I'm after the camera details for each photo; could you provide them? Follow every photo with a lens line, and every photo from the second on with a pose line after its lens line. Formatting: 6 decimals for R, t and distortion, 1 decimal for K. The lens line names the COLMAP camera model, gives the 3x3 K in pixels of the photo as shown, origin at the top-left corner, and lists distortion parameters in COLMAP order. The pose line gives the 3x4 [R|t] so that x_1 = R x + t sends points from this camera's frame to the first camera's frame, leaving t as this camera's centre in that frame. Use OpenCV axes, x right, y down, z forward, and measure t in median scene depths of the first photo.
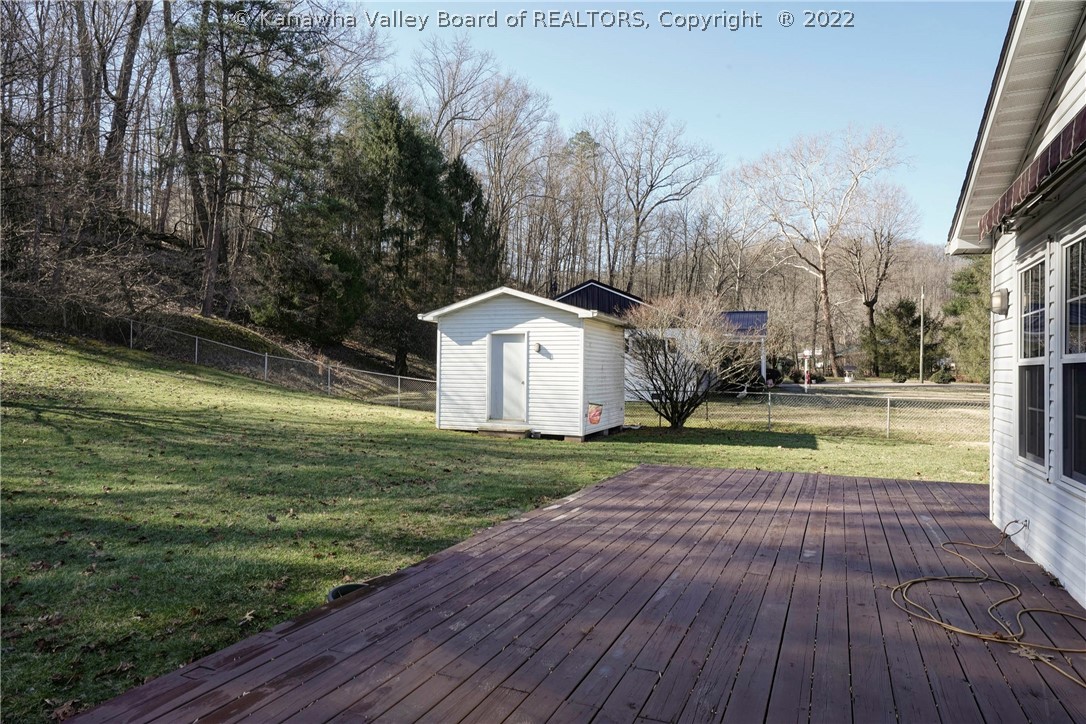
lens RADIAL K [[696.2, 0, 542.5], [0, 696.2, 363.8], [0, 0, 1]] dist [-0.005485, 0.015139]
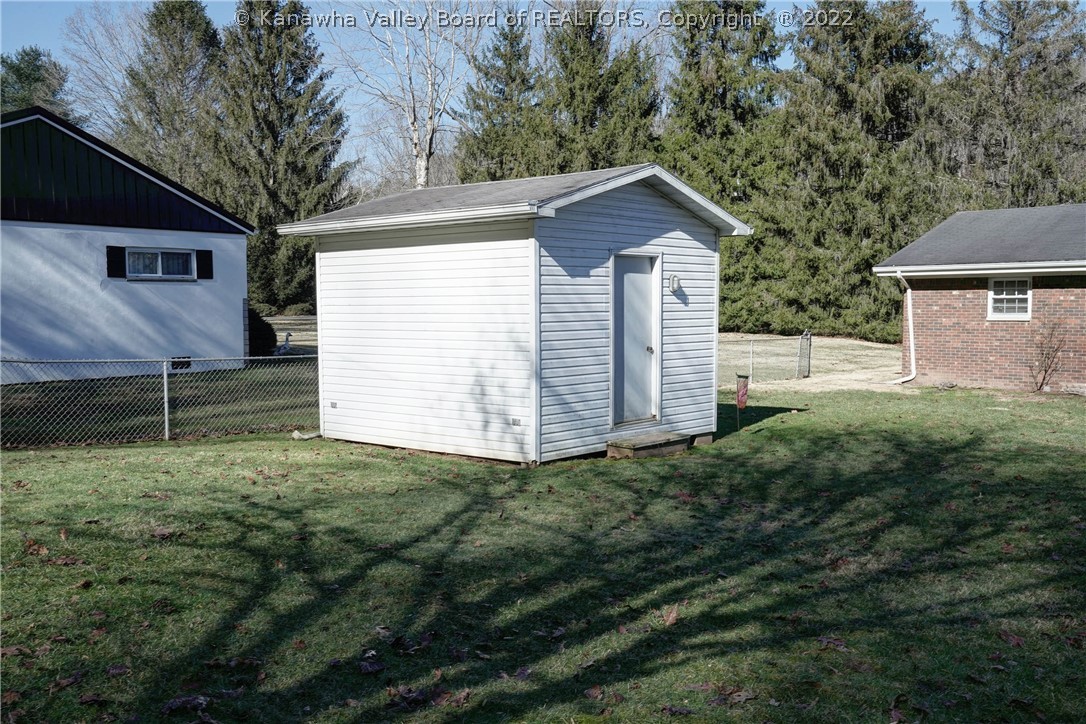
lens RADIAL K [[1071.5, 0, 545.3], [0, 1071.5, 365.7], [0, 0, 1]] dist [0.074514, 0.000000]
pose [[0.290216, -0.069920, 0.954403, -0.828443], [-0.001851, 0.997284, 0.073624, -0.019962], [-0.956959, -0.023134, 0.289299, 0.827412]]
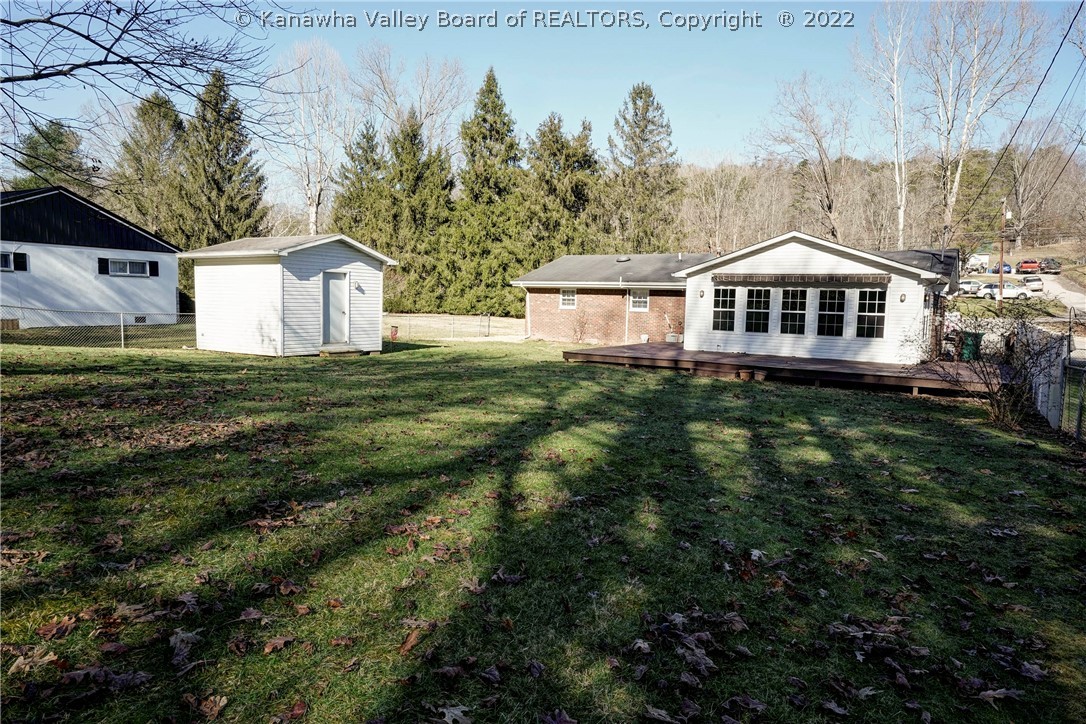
lens RADIAL K [[696.2, 0, 537.9], [0, 696.2, 365.3], [0, 0, 1]] dist [-0.005485, 0.015139]
pose [[0.131974, -0.100209, 0.986175, -1.210538], [-0.032288, 0.993914, 0.105317, -0.021095], [-0.990727, -0.045740, 0.127935, 0.483461]]
